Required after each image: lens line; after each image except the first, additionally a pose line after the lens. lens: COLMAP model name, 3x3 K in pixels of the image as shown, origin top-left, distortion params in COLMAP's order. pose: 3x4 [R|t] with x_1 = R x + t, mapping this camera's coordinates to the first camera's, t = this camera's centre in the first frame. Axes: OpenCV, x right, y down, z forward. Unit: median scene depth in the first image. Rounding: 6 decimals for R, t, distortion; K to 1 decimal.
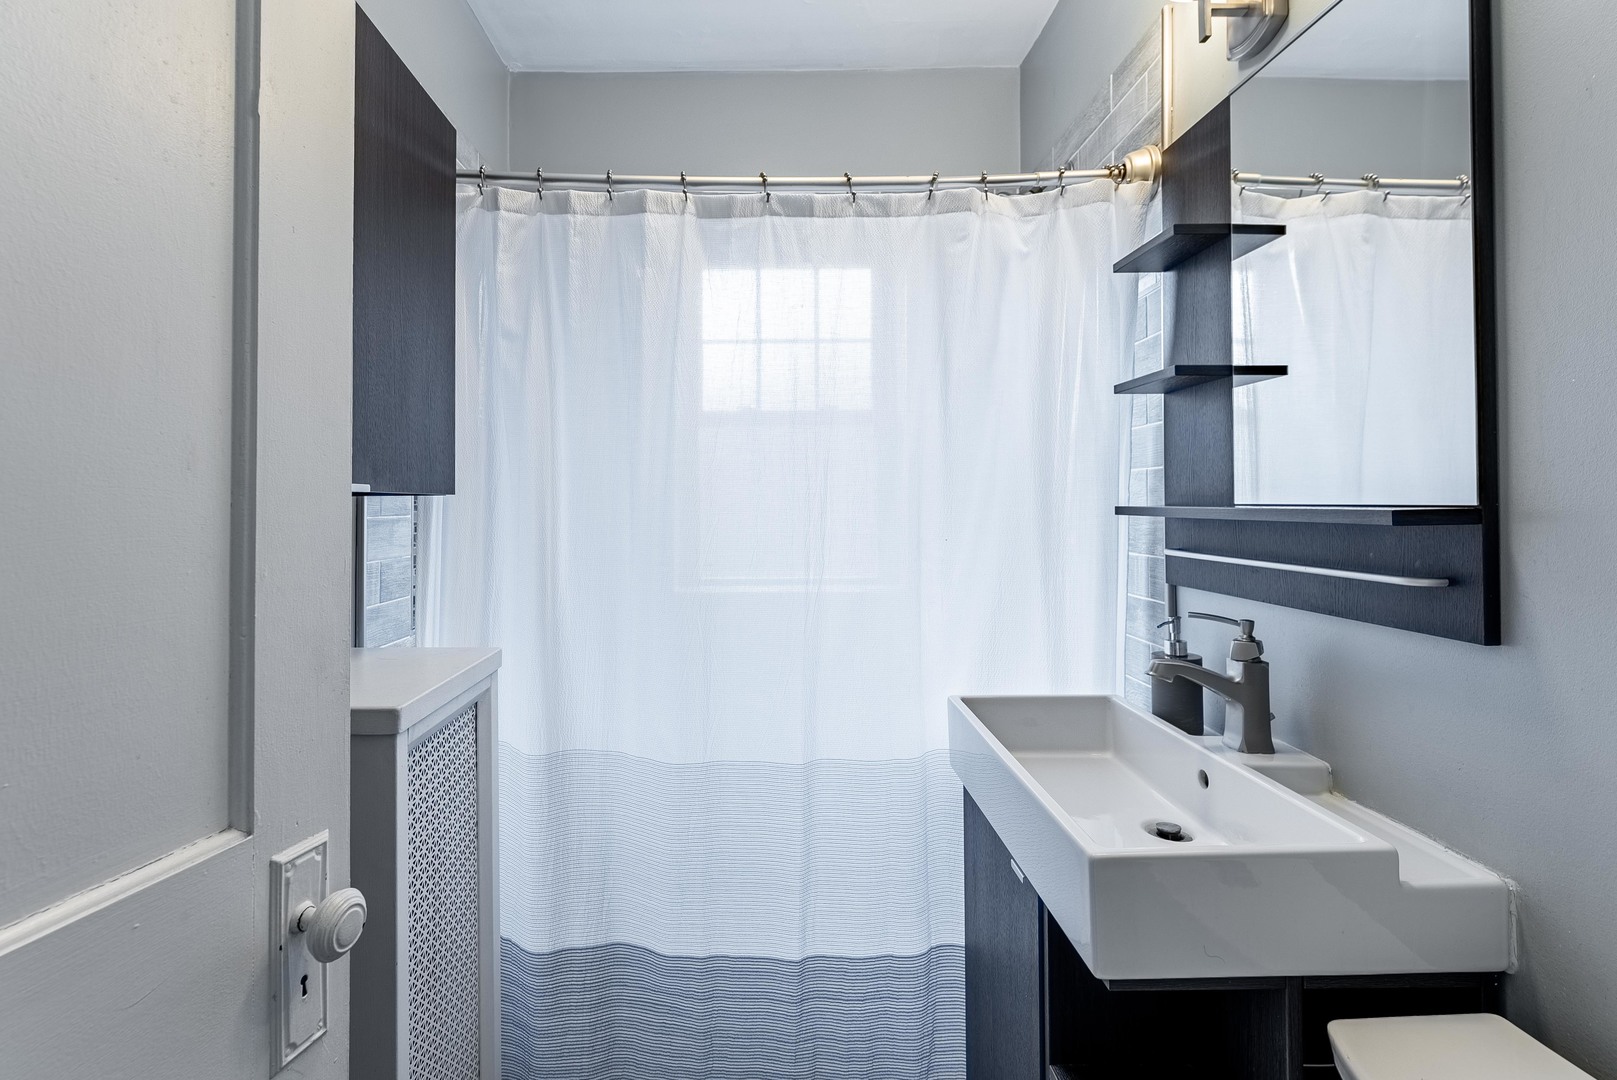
lens RADIAL K [[754.3, 0, 803.0], [0, 754.3, 488.0], [0, 0, 1]] dist [-0.000661, 0.000099]
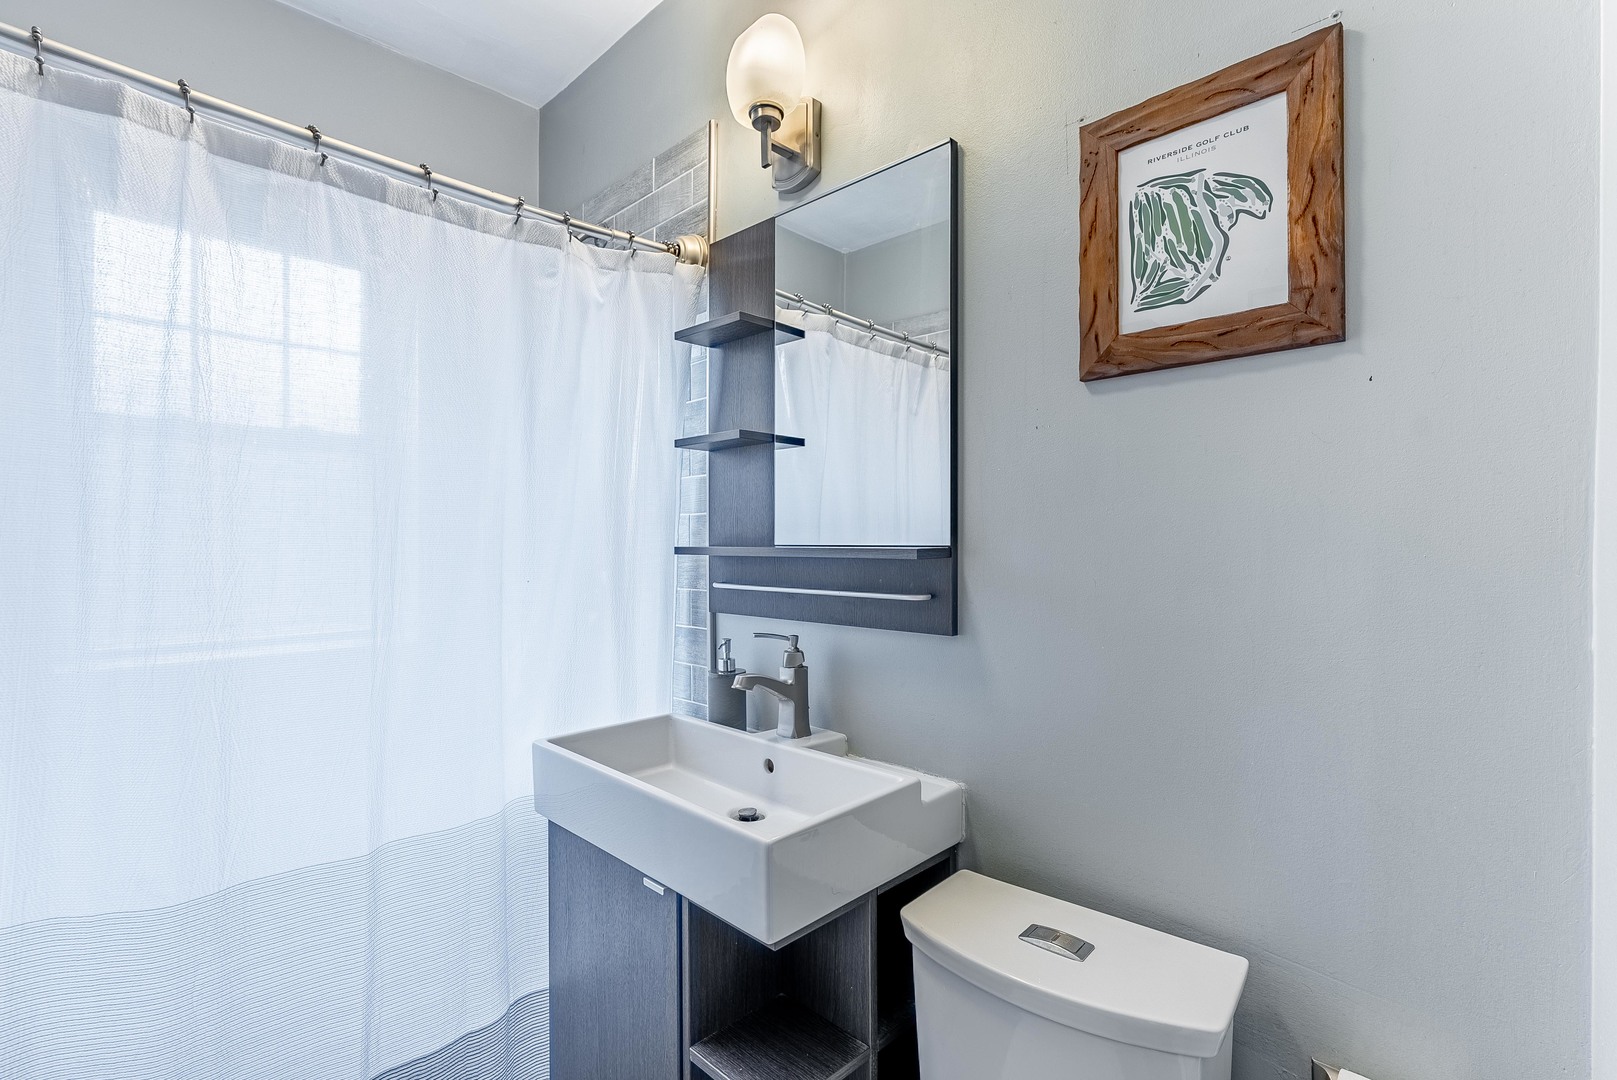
lens RADIAL K [[720.1, 0, 808.5], [0, 720.1, 540.0], [0, 0, 1]] dist [0.001755, -0.000061]
pose [[0.719907, 0.005920, 0.694045, -0.203190], [-0.015577, 0.999850, 0.007629, 0.002905], [-0.693895, -0.016303, 0.719891, 0.087343]]
